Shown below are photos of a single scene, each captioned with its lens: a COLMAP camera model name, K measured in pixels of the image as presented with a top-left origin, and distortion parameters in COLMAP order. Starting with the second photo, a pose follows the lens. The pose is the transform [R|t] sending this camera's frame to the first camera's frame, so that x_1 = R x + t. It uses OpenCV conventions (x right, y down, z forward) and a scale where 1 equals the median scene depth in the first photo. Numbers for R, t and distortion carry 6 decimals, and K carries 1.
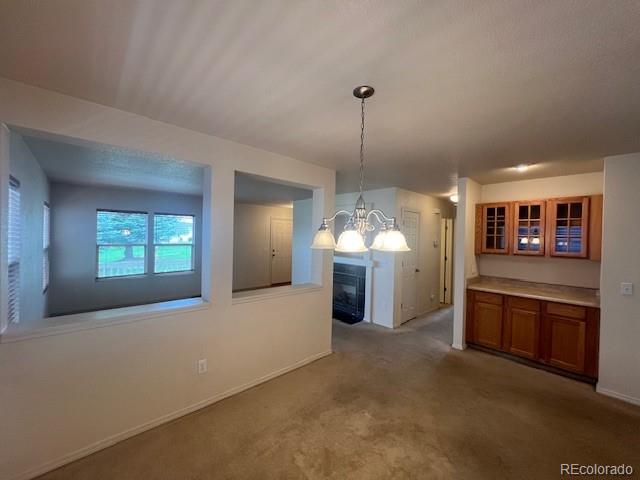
lens RADIAL K [[257.2, 0, 319.0], [0, 257.2, 238.8], [0, 0, 1]] dist [0.000564, -0.000096]
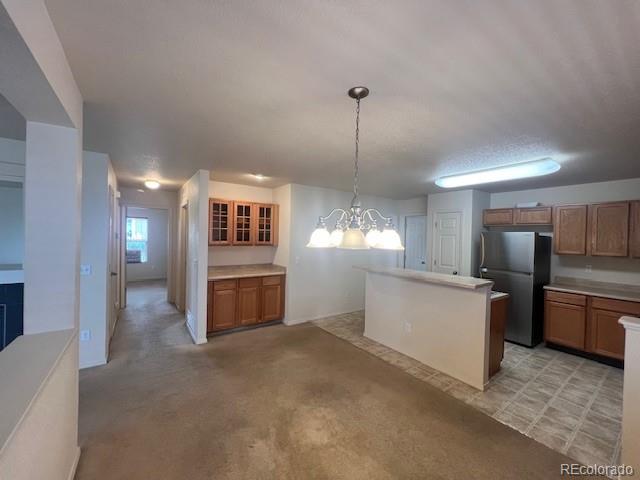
lens RADIAL K [[257.2, 0, 319.0], [0, 257.2, 238.8], [0, 0, 1]] dist [0.000564, -0.000096]
pose [[0.137035, -0.029236, 0.990135, -0.426060], [-0.006268, 0.999519, 0.030380, -0.007333], [-0.990546, -0.010369, 0.136786, 0.495325]]
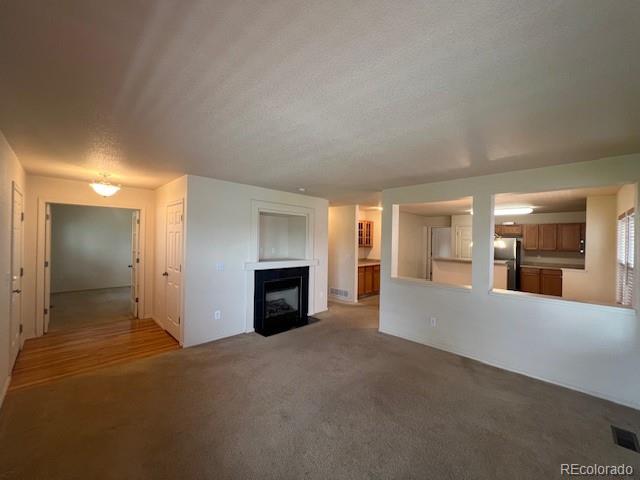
lens RADIAL K [[257.2, 0, 319.0], [0, 257.2, 238.8], [0, 0, 1]] dist [0.000564, -0.000096]
pose [[-0.036249, -0.021240, 0.999117, -1.374227], [-0.004930, 0.999766, 0.021075, -0.044046], [-0.999331, -0.004161, -0.036345, 1.534887]]
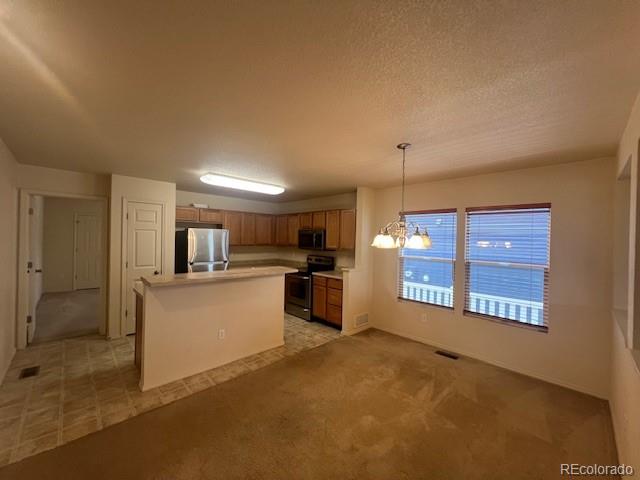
lens RADIAL K [[256.6, 0, 314.2], [0, 256.6, 240.5], [0, 0, 1]] dist [-0.000937, -0.000162]
pose [[-0.998814, -0.047751, -0.009475, 0.345501], [-0.047984, 0.998509, 0.026044, -0.009040], [0.008217, 0.026467, -0.999616, 1.242039]]
